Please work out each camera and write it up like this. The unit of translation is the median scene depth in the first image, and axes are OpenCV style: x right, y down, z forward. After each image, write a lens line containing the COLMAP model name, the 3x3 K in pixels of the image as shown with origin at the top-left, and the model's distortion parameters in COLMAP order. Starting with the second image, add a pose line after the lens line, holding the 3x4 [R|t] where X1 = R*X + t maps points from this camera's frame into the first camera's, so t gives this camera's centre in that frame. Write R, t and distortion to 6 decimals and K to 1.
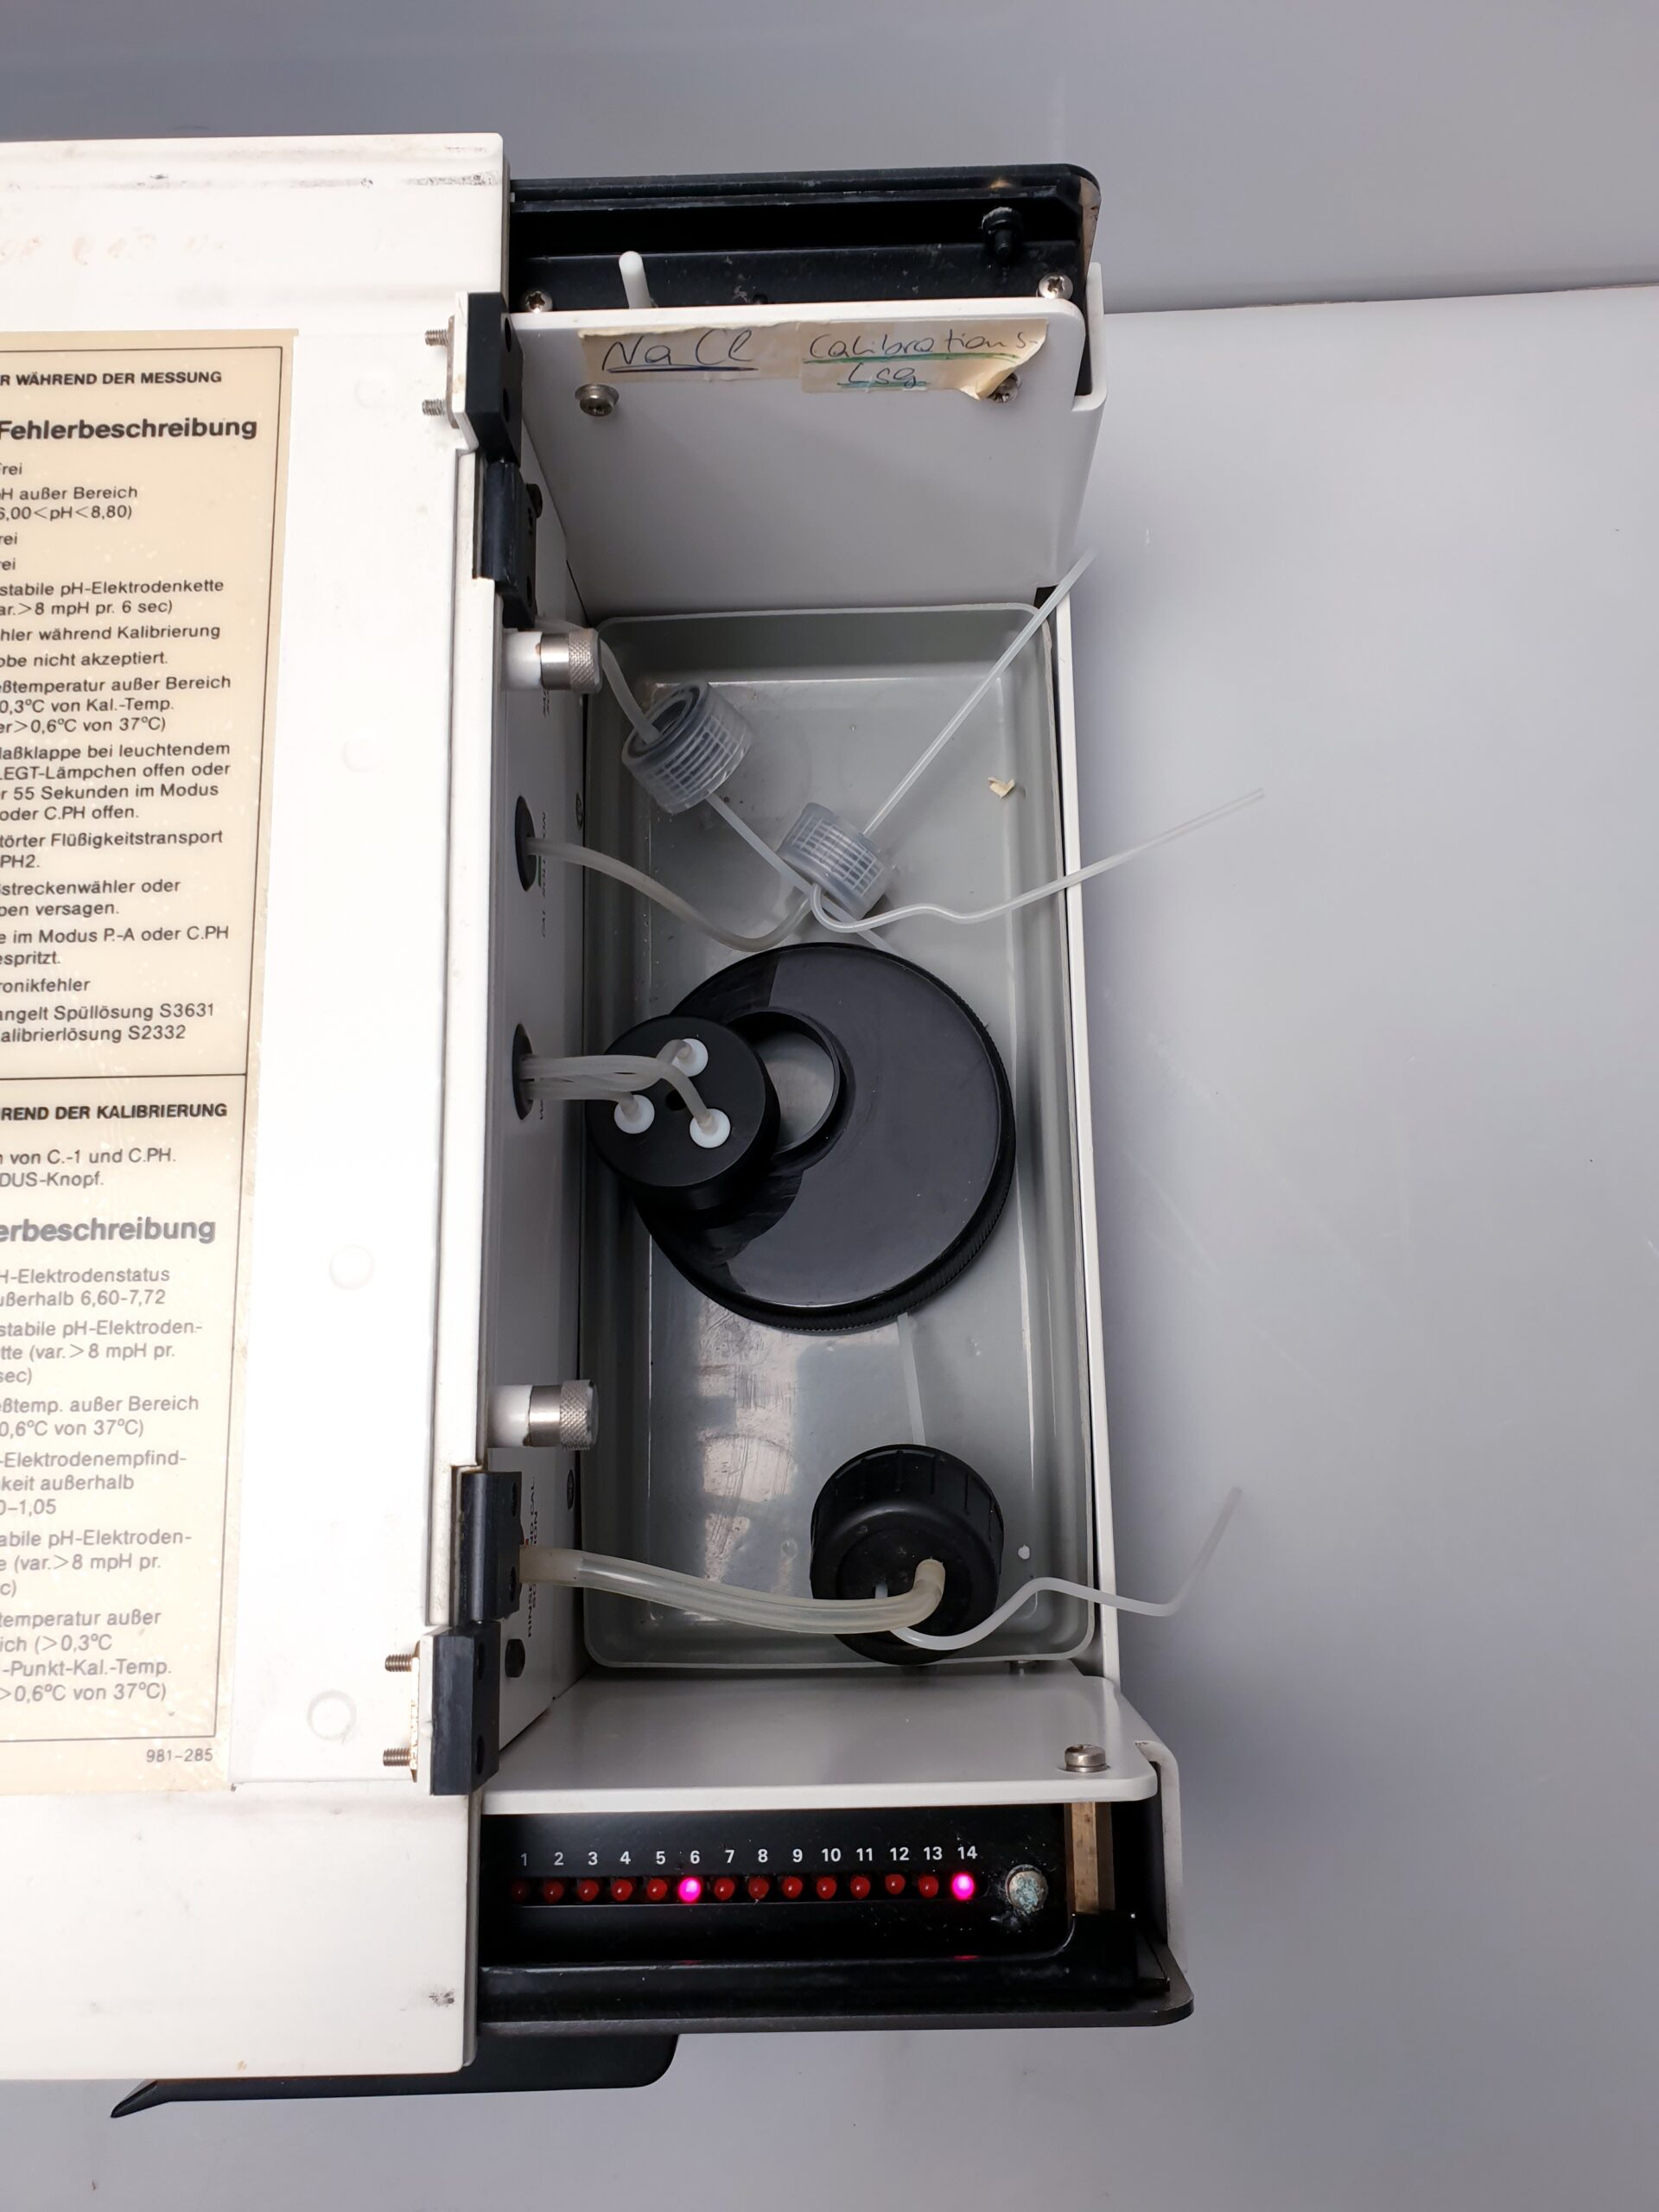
lens RADIAL K [[1737.0, 0, 829.5], [0, 1737.0, 1106.0], [0, 0, 1]] dist [-0.106127, 0.180978]
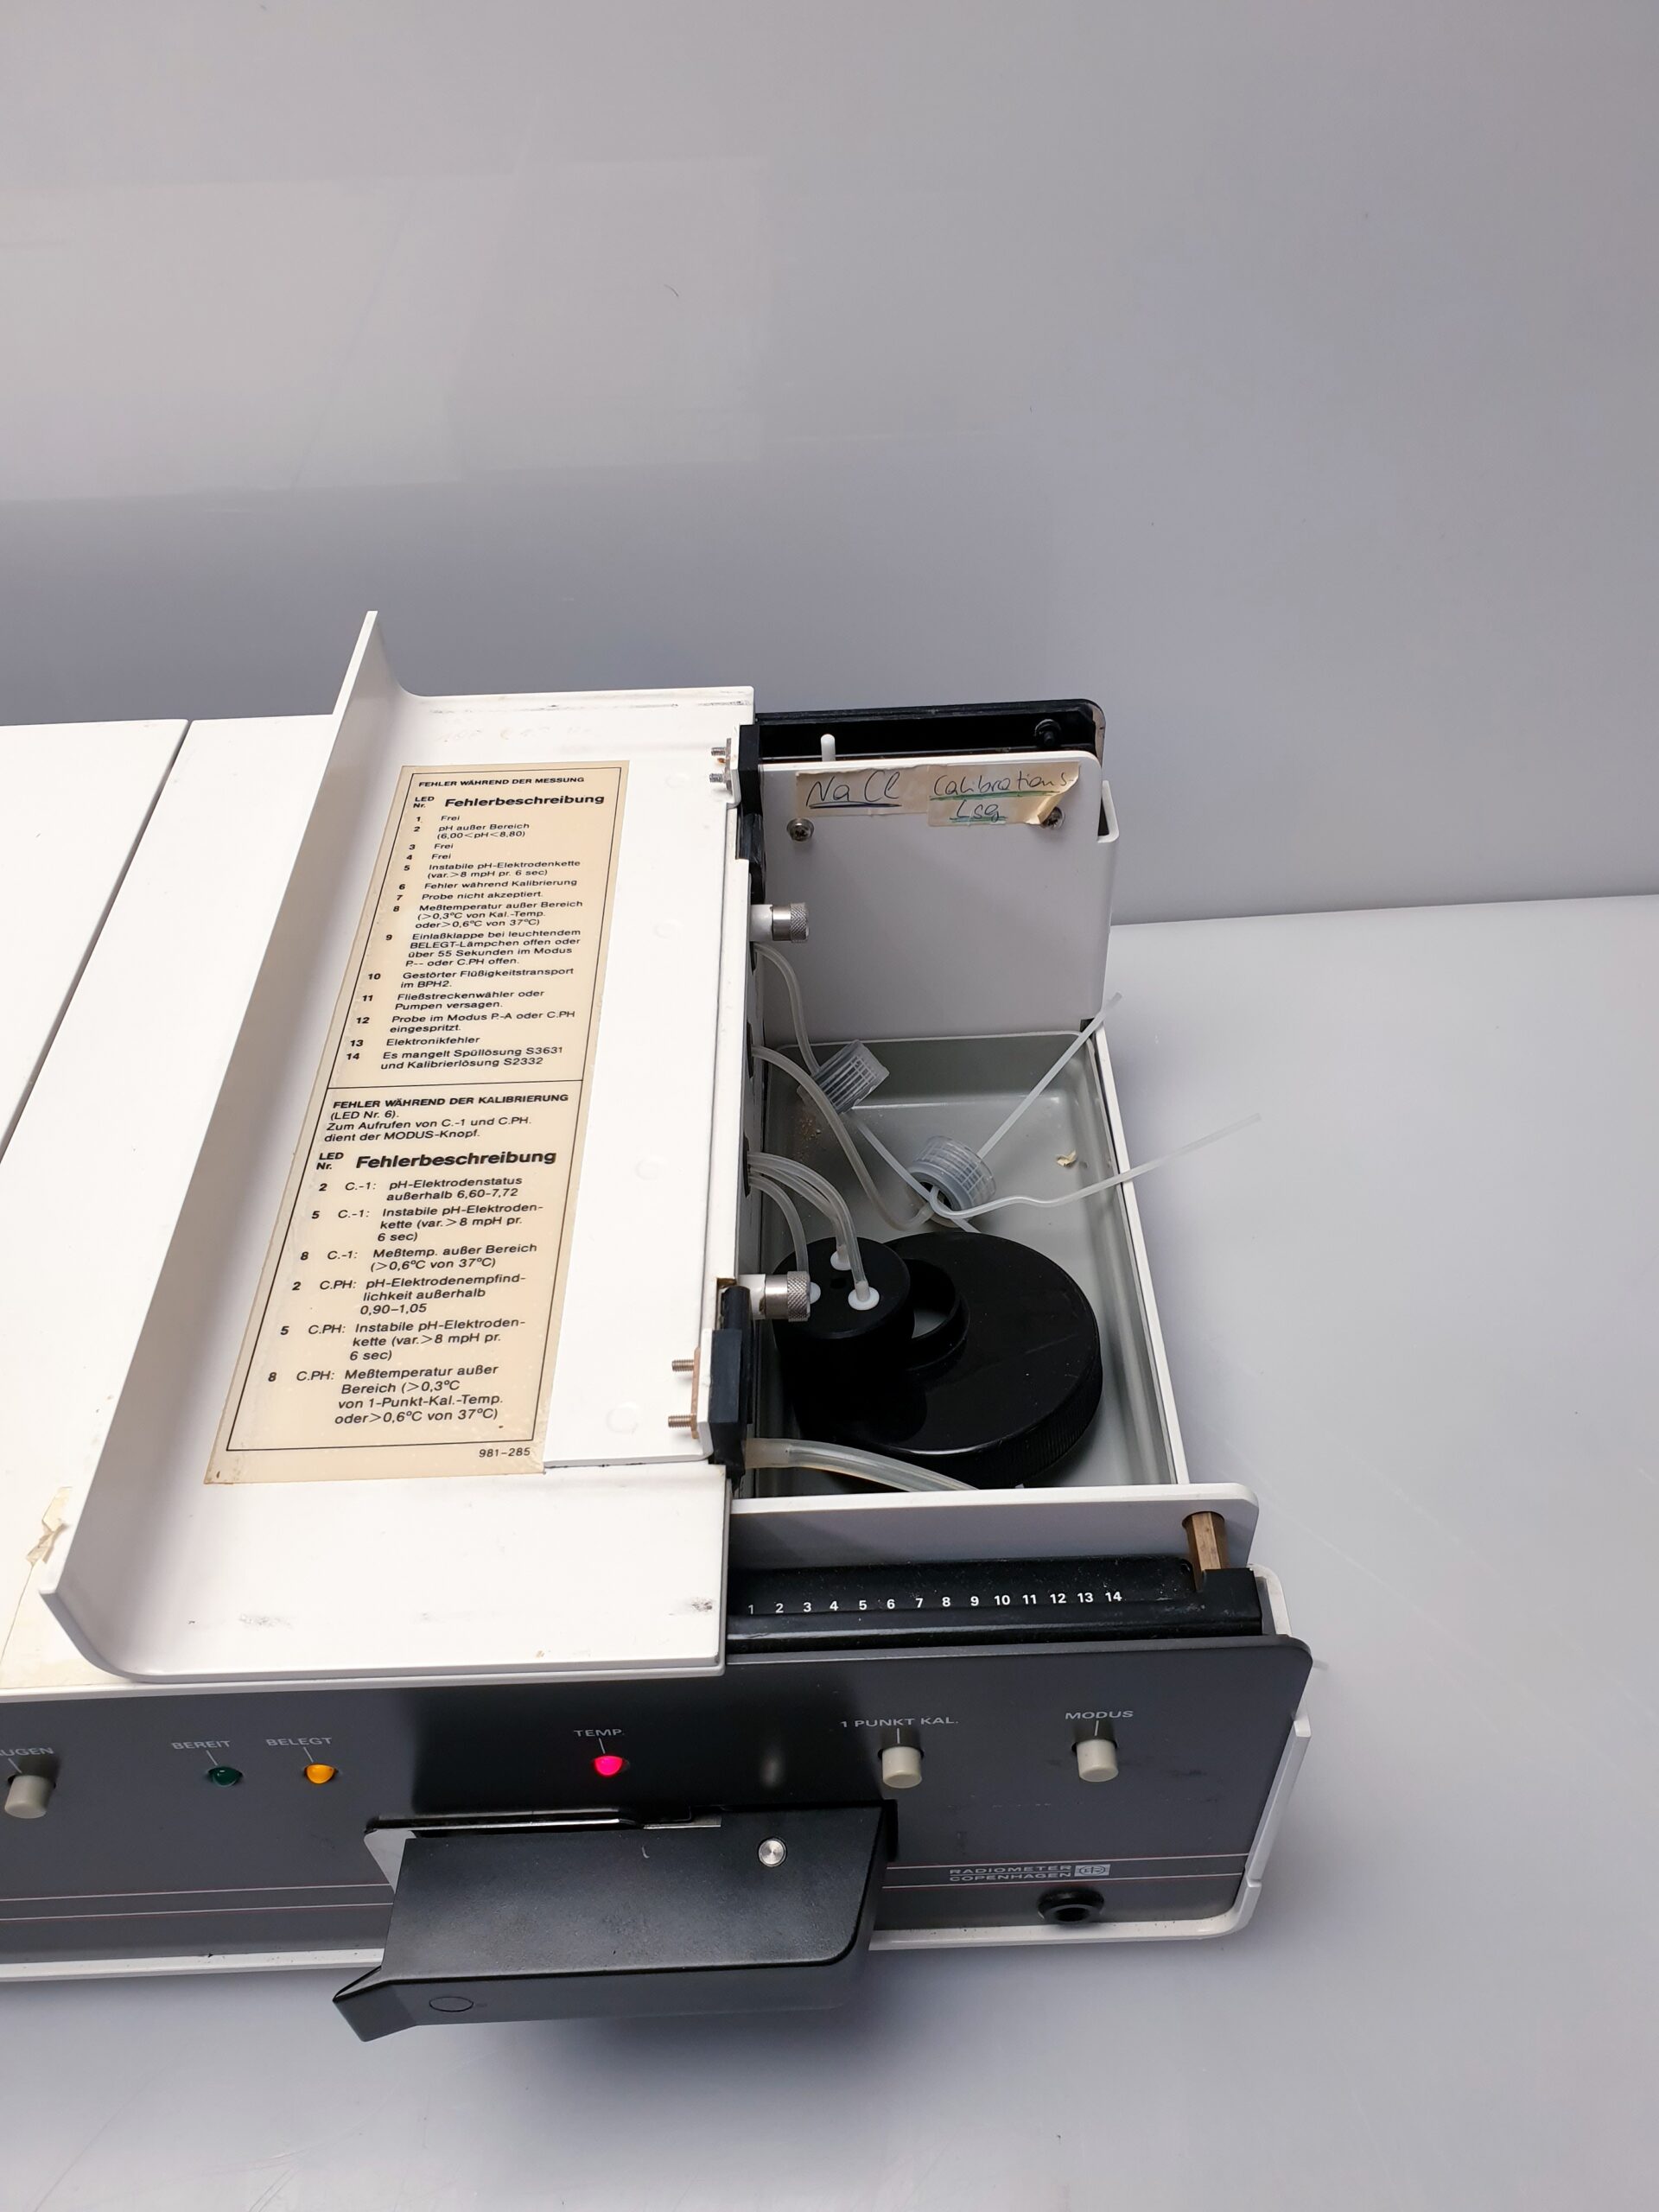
lens RADIAL K [[1774.5, 0, 829.5], [0, 1774.5, 1106.0], [0, 0, 1]] dist [0.078074, -0.188724]
pose [[0.999946, -0.002849, -0.010007, -0.106325], [-0.003342, 0.822898, -0.568179, 0.862104], [0.009853, 0.568182, 0.822844, -0.254615]]
